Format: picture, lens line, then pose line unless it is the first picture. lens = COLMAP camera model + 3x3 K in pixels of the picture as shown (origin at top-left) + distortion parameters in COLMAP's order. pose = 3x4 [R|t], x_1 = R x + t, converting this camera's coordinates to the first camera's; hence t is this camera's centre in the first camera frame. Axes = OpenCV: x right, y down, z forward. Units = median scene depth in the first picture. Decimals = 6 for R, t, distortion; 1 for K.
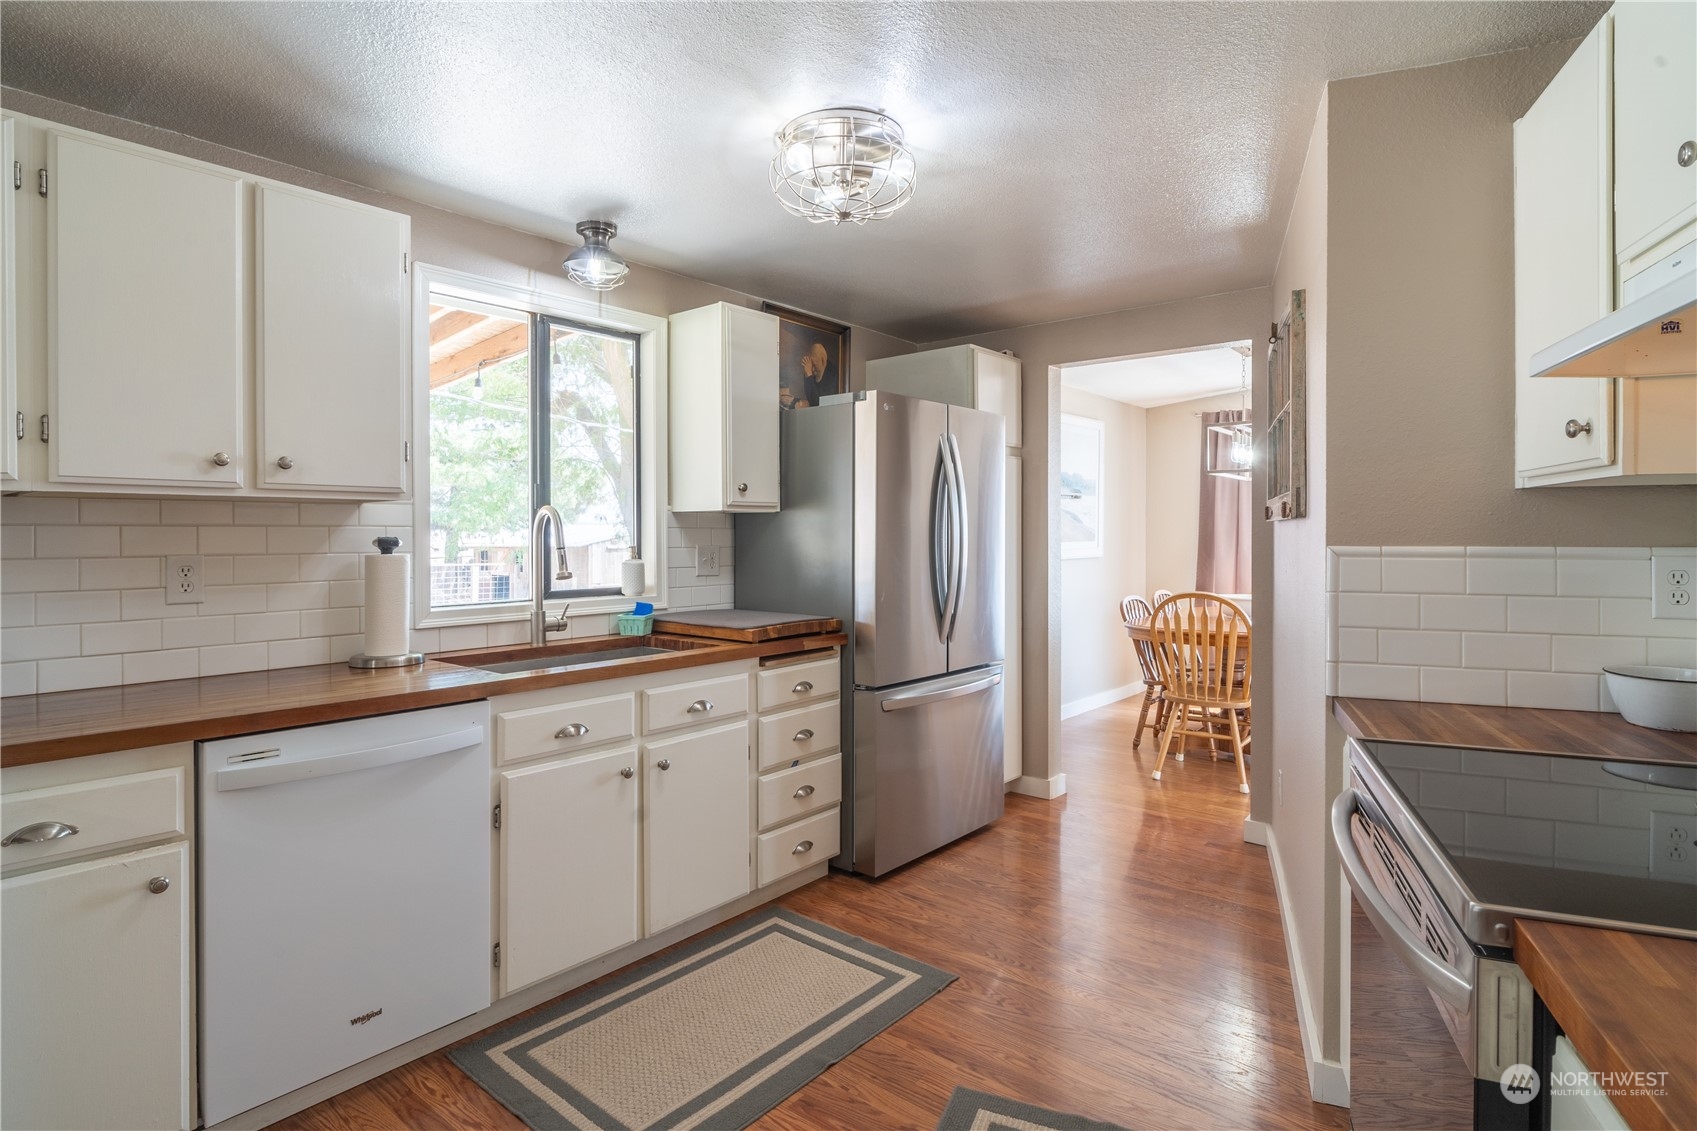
lens RADIAL K [[882.4, 0, 857.8], [0, 882.4, 548.1], [0, 0, 1]] dist [-0.003998, 0.000090]
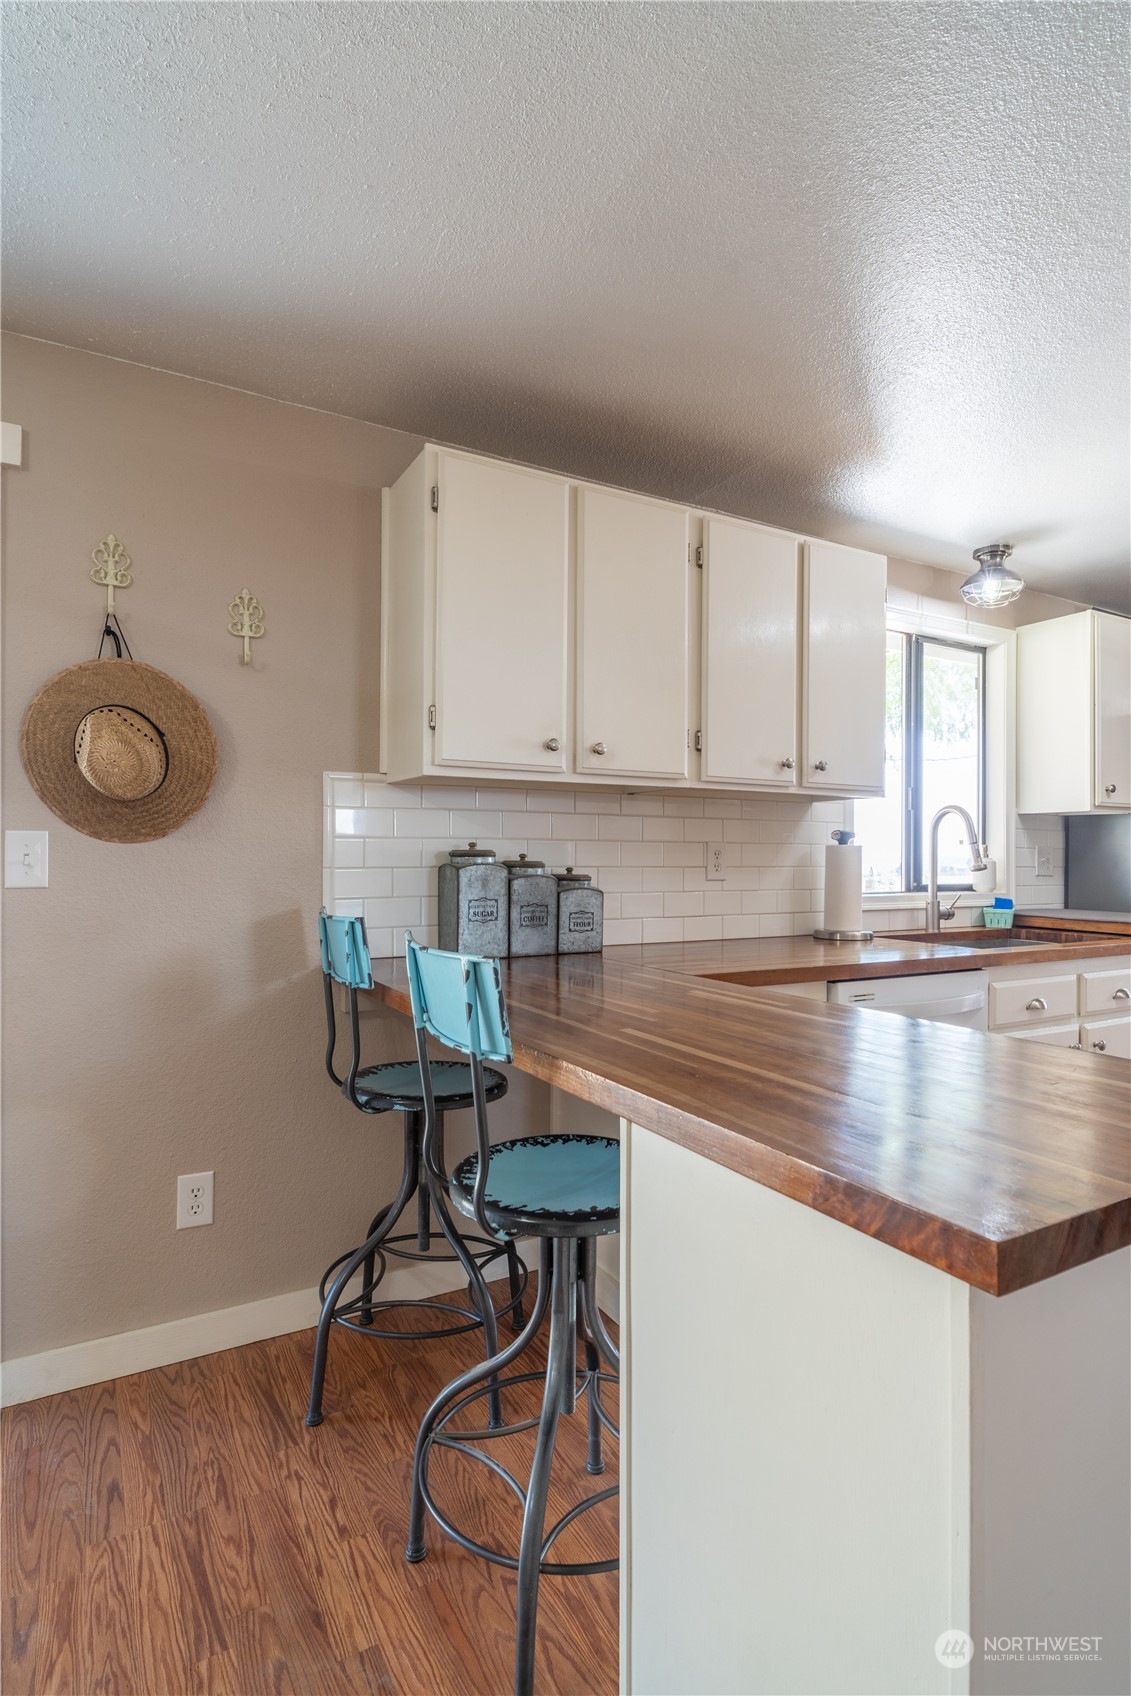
lens RADIAL K [[881.9, 0, 562.8], [0, 881.9, 854.8], [0, 0, 1]] dist [-0.003998, 0.000090]
pose [[0.937085, 0.011771, -0.348903, -0.411439], [-0.017559, 0.999756, -0.013429, 0.037125], [0.348659, 0.018711, 0.937063, -0.203838]]
